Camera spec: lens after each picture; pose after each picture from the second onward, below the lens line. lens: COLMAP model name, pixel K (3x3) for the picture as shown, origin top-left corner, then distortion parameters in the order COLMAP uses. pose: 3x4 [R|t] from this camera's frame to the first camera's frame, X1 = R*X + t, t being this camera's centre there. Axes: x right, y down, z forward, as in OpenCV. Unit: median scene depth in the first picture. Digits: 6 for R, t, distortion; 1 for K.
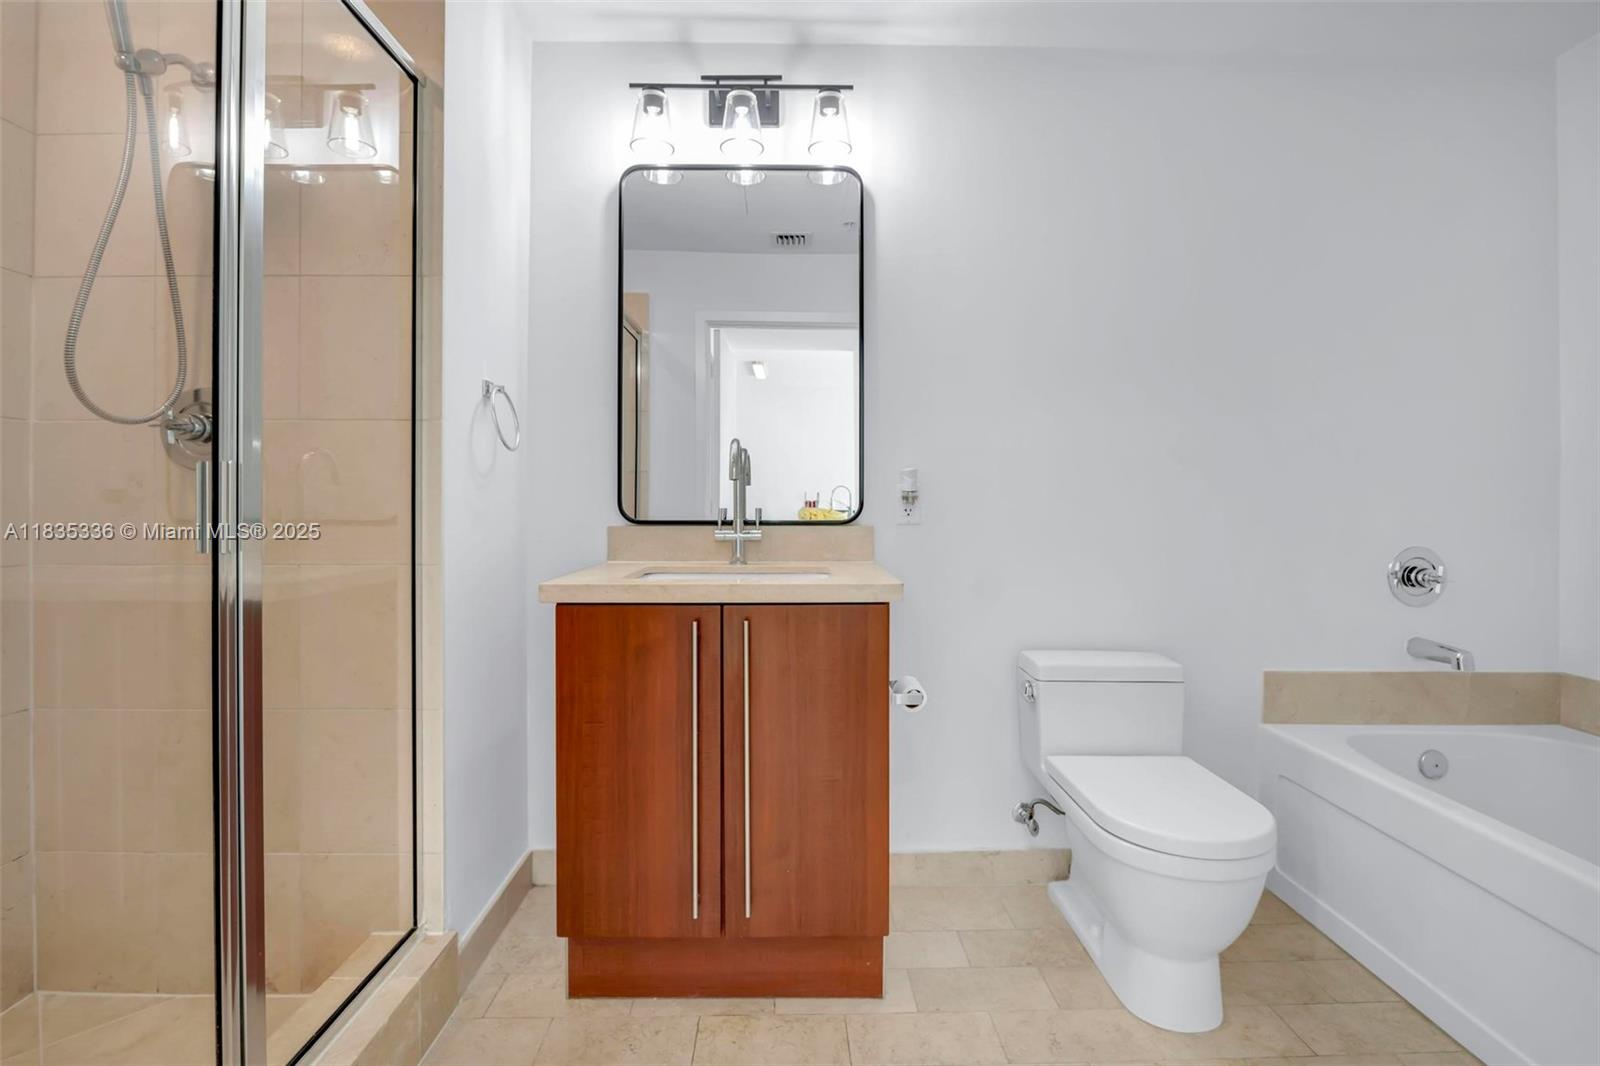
lens RADIAL K [[761.4, 0, 819.4], [0, 761.4, 511.4], [0, 0, 1]] dist [-0.022797, 0.003237]
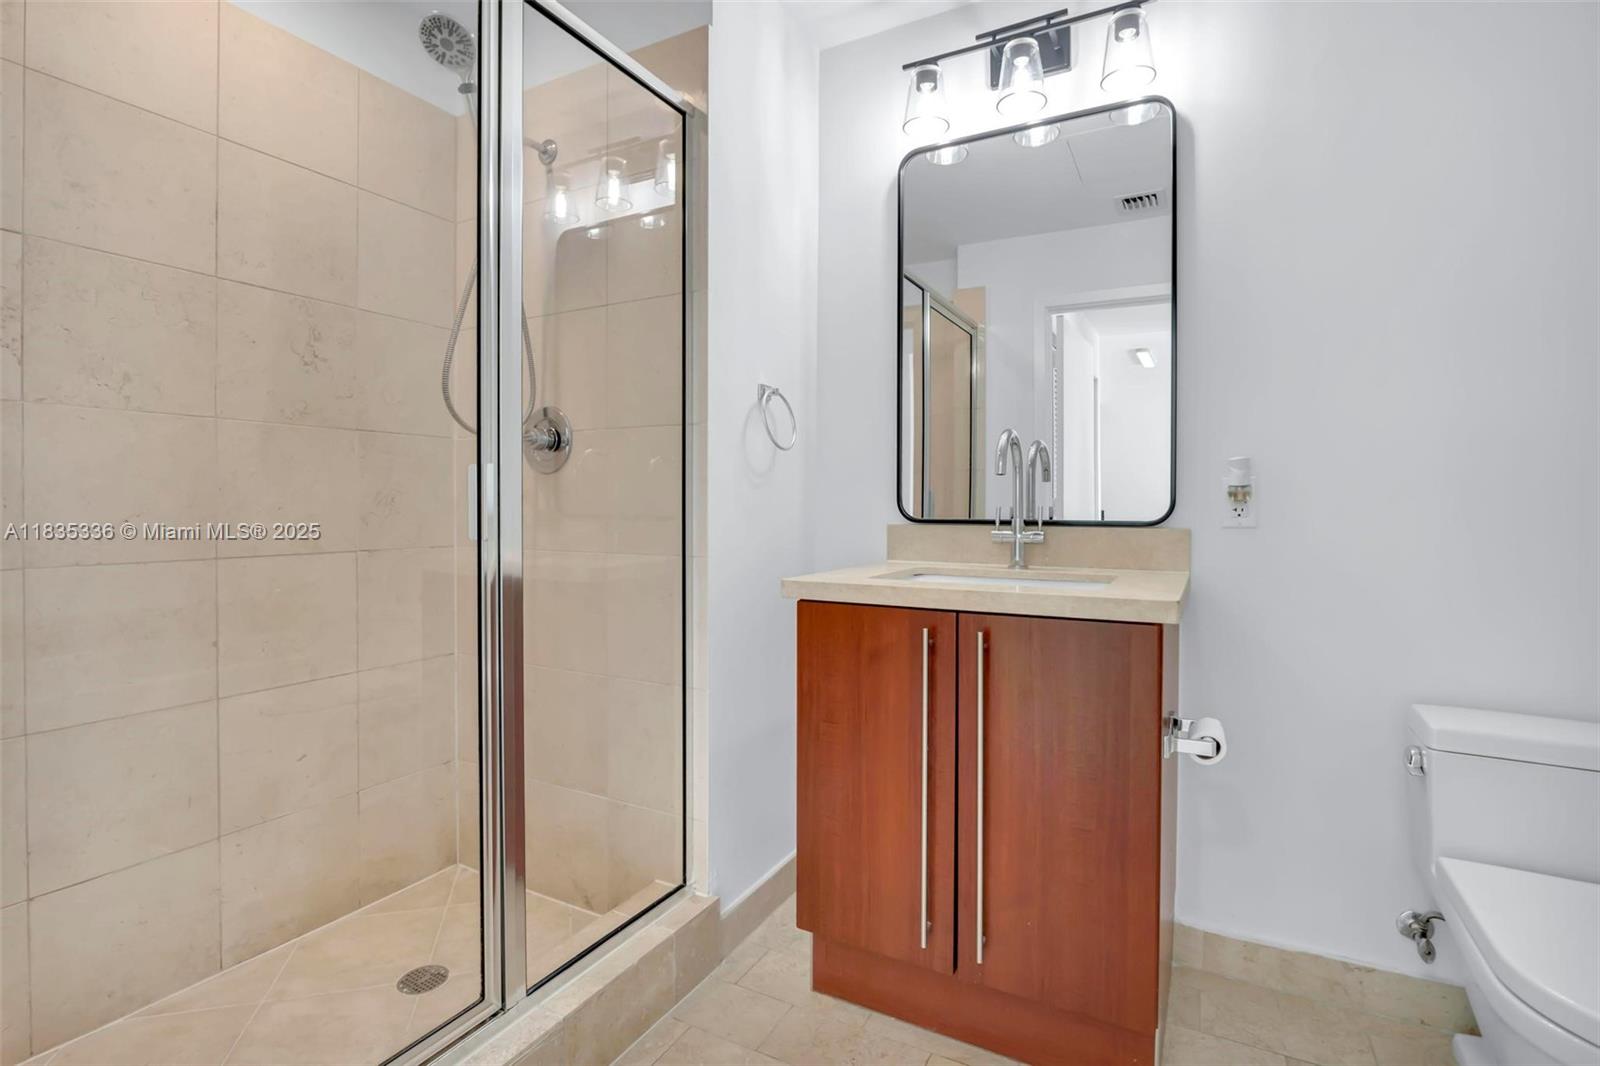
lens RADIAL K [[761.4, 0, 805.6], [0, 761.4, 520.3], [0, 0, 1]] dist [-0.022797, 0.003237]
pose [[0.868464, 0.010942, -0.495632, 0.126114], [-0.006387, 0.999920, 0.010883, 0.004134], [0.495711, -0.006286, 0.868465, 0.098004]]
